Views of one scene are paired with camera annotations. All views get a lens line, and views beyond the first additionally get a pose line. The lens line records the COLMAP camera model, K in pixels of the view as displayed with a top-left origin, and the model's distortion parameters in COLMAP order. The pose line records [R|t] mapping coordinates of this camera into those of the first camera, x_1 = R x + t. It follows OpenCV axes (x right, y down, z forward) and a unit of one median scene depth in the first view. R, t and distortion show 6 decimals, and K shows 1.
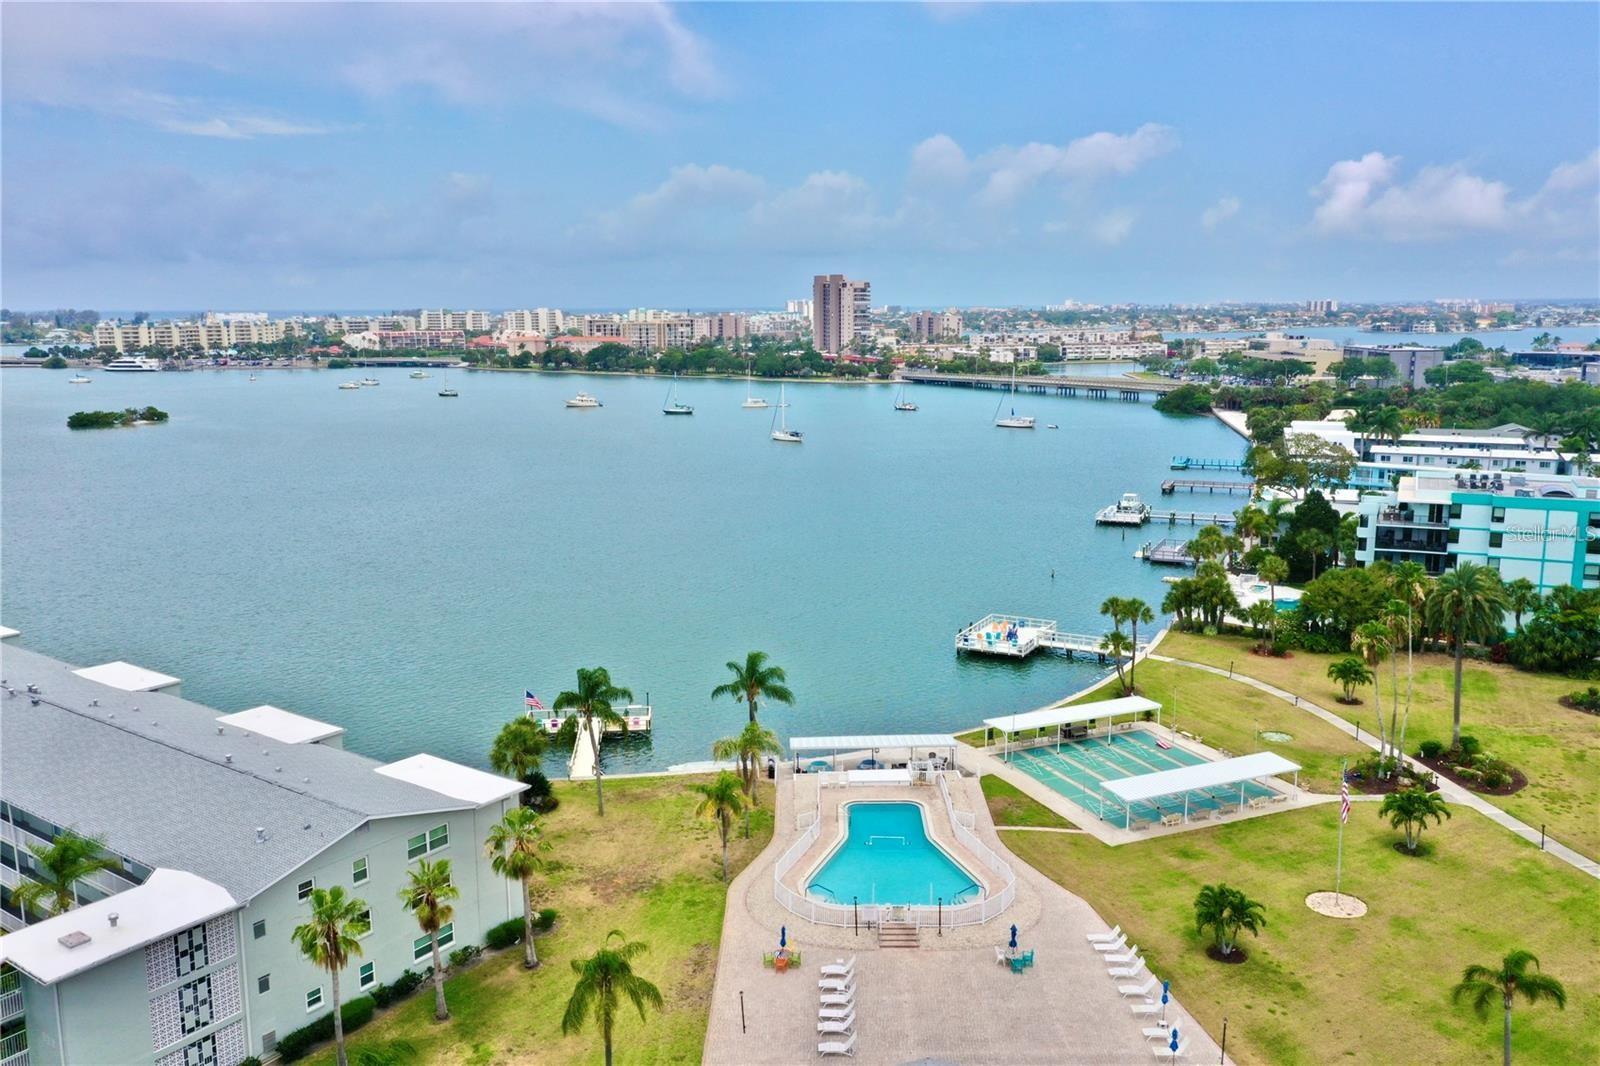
lens RADIAL K [[1282.1, 0, 800.0], [0, 1282.1, 533.0], [0, 0, 1]] dist [0.017796, 0.007749]
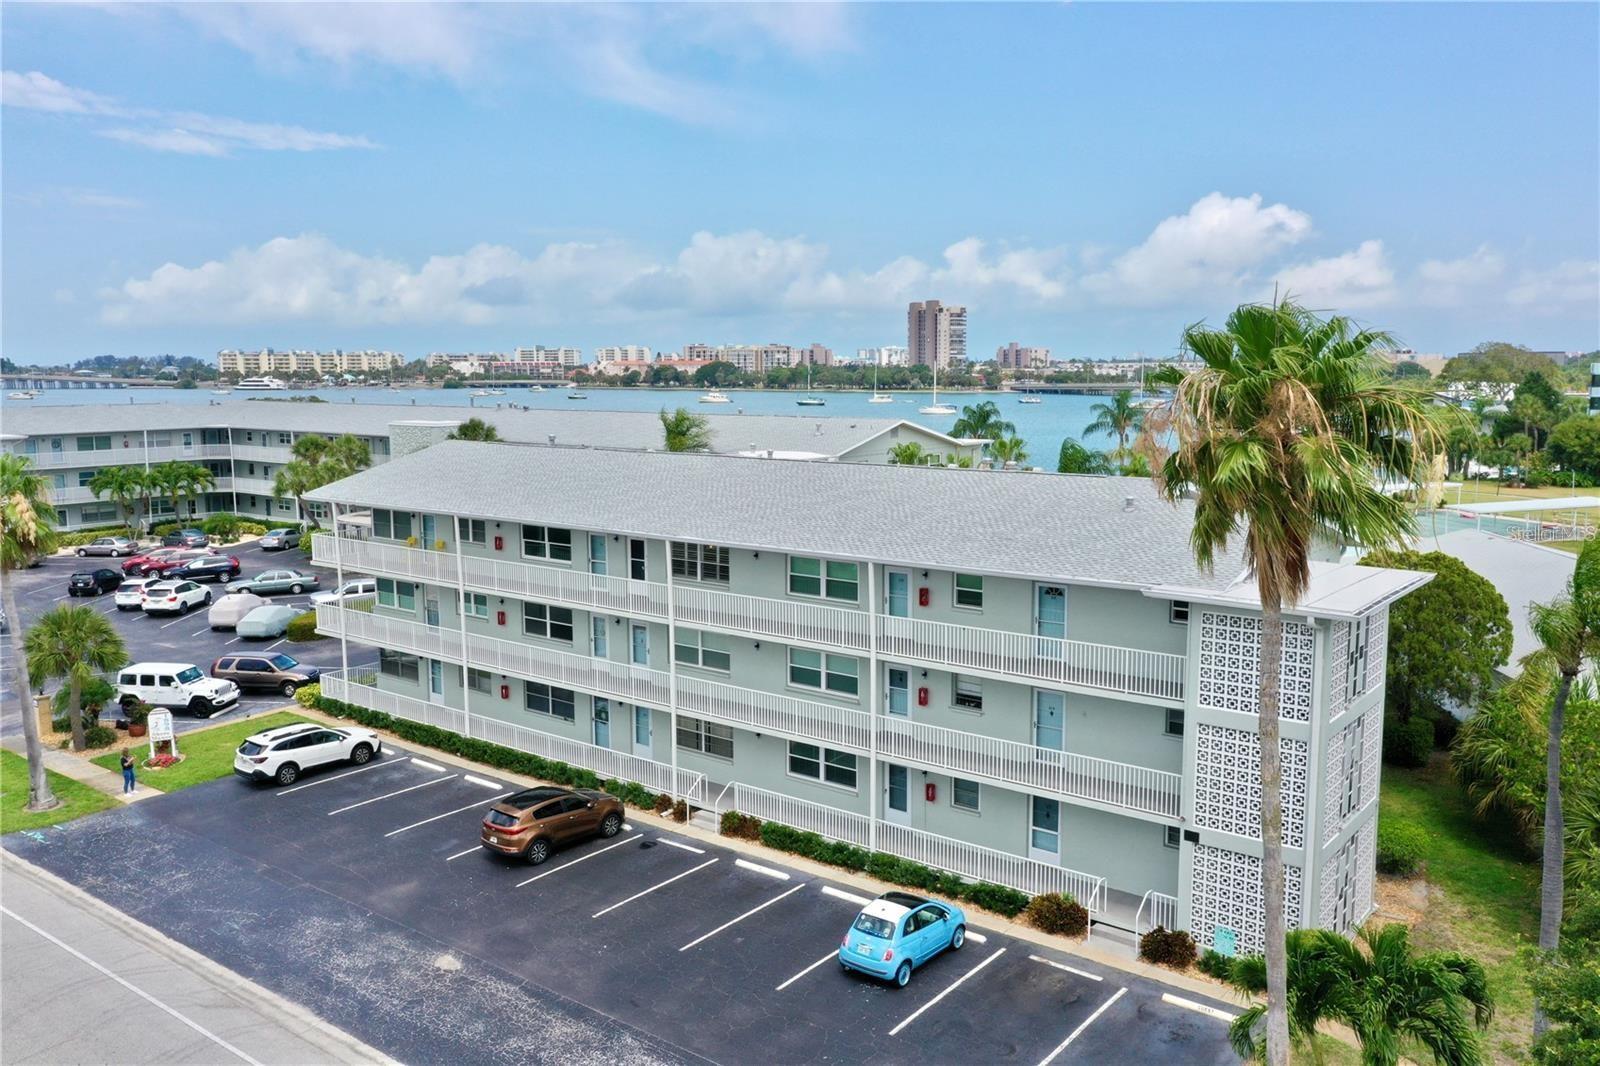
lens RADIAL K [[1282.1, 0, 800.0], [0, 1282.1, 533.0], [0, 0, 1]] dist [0.017796, 0.007749]
pose [[0.998973, 0.006694, -0.044810, -0.058706], [-0.008718, 0.998943, -0.045128, 0.059180], [0.044460, 0.045472, 0.997976, -0.028174]]
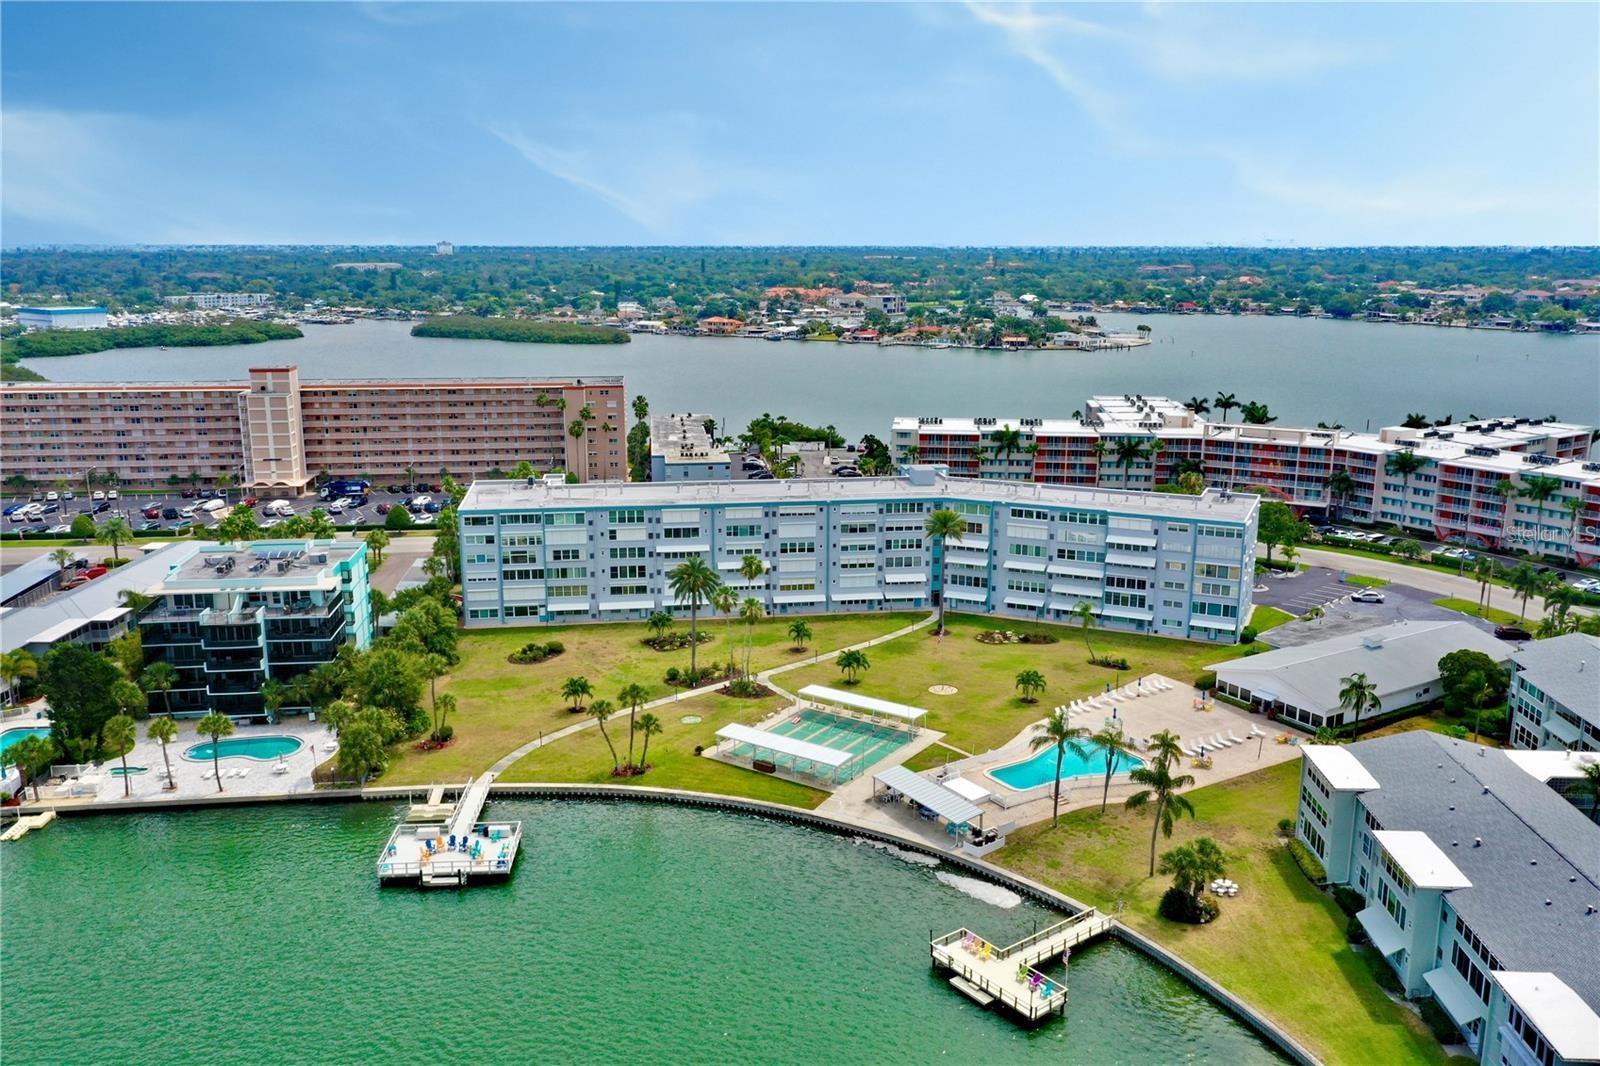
lens RADIAL K [[1282.1, 0, 800.0], [0, 1282.1, 533.0], [0, 0, 1]] dist [0.017796, 0.007749]
pose [[-0.530734, -0.182734, 0.827605, -0.202257], [0.153101, 0.939746, 0.305676, -0.110318], [-0.833596, 0.288940, -0.470778, 0.384821]]
